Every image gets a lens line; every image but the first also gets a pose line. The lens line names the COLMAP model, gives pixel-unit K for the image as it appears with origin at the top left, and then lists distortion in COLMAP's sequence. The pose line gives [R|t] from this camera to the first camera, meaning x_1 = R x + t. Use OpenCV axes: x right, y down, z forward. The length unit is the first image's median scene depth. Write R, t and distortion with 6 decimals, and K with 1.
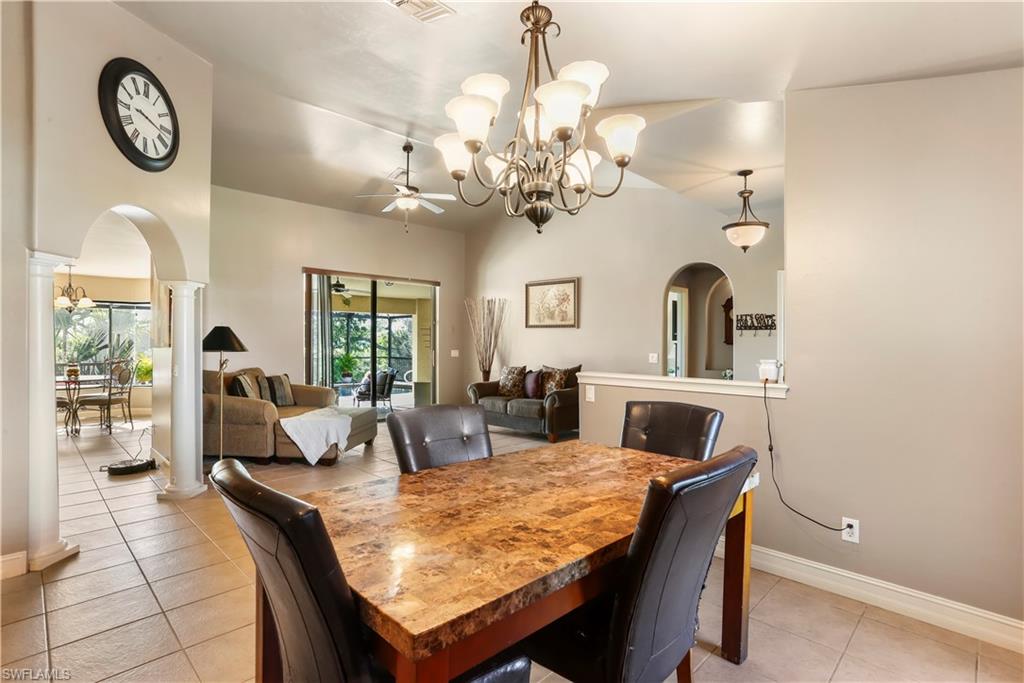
lens RADIAL K [[498.2, 0, 510.1], [0, 498.2, 341.9], [0, 0, 1]] dist [-0.030727, 0.013788]
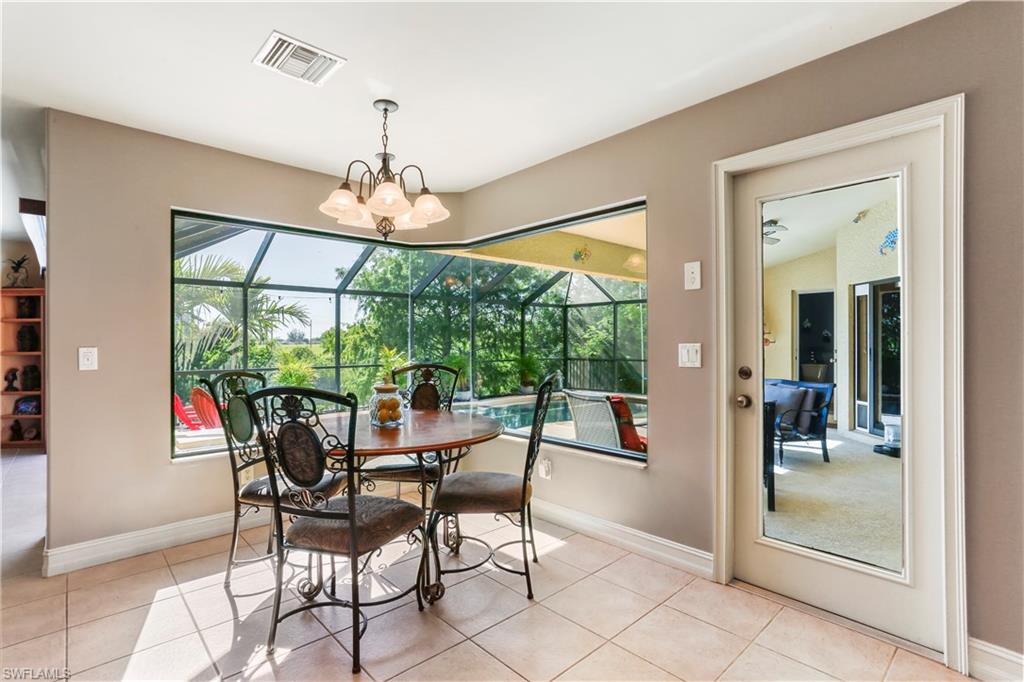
lens RADIAL K [[498.2, 0, 505.2], [0, 498.2, 341.4], [0, 0, 1]] dist [-0.030727, 0.013788]
pose [[0.998956, -0.005618, -0.045339, -0.751901], [0.005454, 0.999978, -0.003747, 0.014735], [0.045359, 0.003496, 0.998965, 0.612346]]
